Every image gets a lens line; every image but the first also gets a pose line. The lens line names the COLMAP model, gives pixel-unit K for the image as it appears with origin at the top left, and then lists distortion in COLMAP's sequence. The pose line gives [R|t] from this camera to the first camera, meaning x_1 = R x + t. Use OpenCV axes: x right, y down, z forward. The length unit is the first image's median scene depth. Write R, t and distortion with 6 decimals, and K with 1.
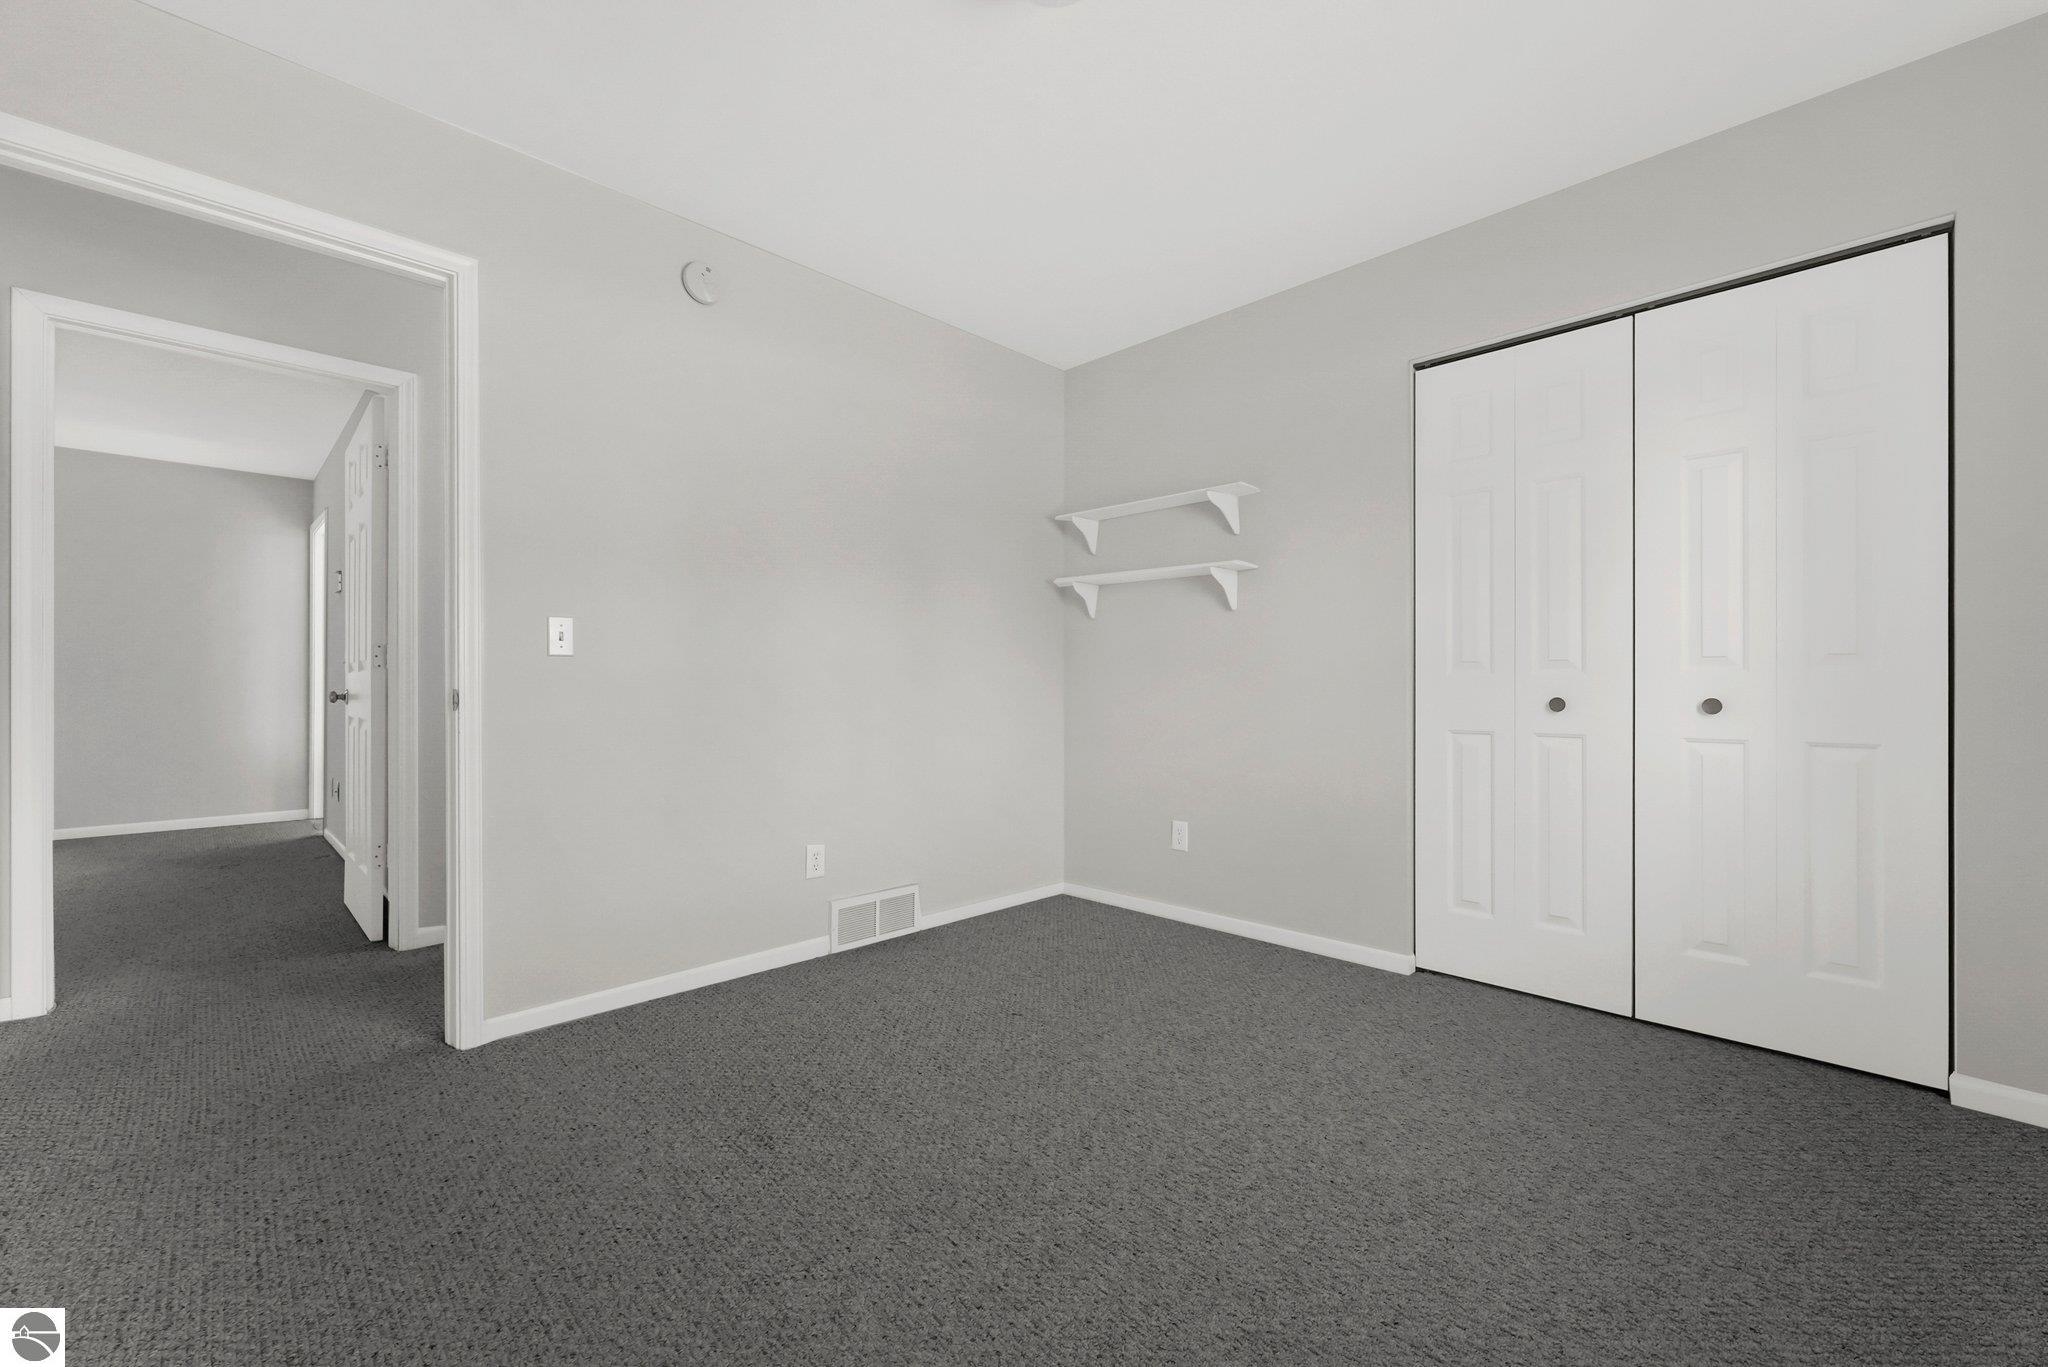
lens RADIAL K [[839.6, 0, 1036.9], [0, 839.6, 676.2], [0, 0, 1]] dist [0.000832, 0.000089]
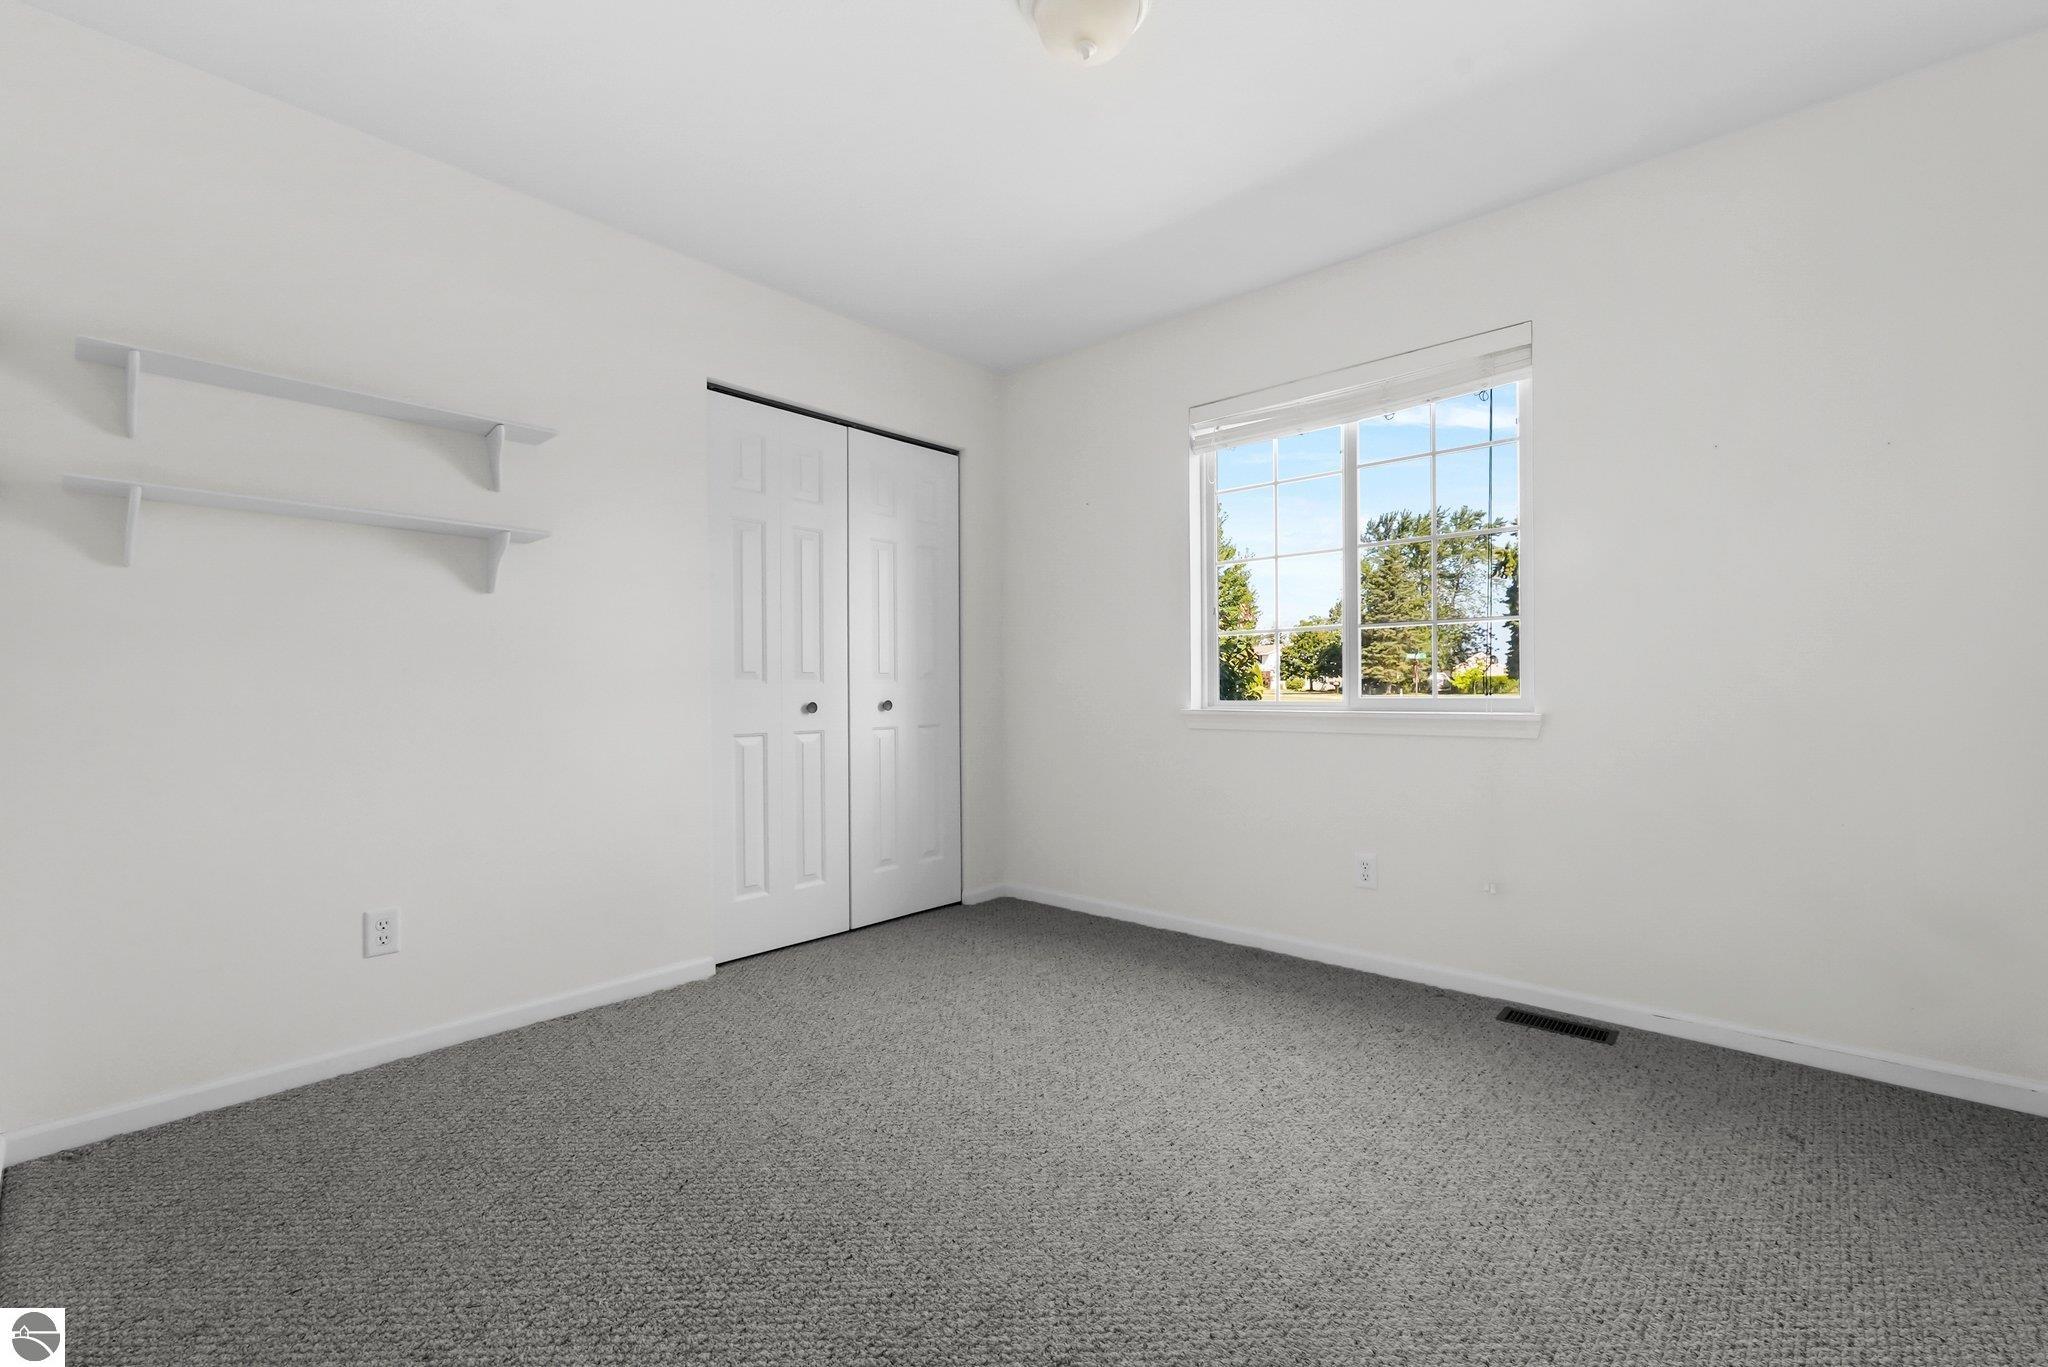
lens RADIAL K [[873.1, 0, 1024.0], [0, 873.1, 683.5], [0, 0, 1]] dist [0.000347, 0.000006]
pose [[-0.051735, 0.008401, 0.998625, -0.739522], [-0.000561, 0.999964, -0.008442, 0.008494], [-0.998661, -0.000997, -0.051729, 0.767533]]
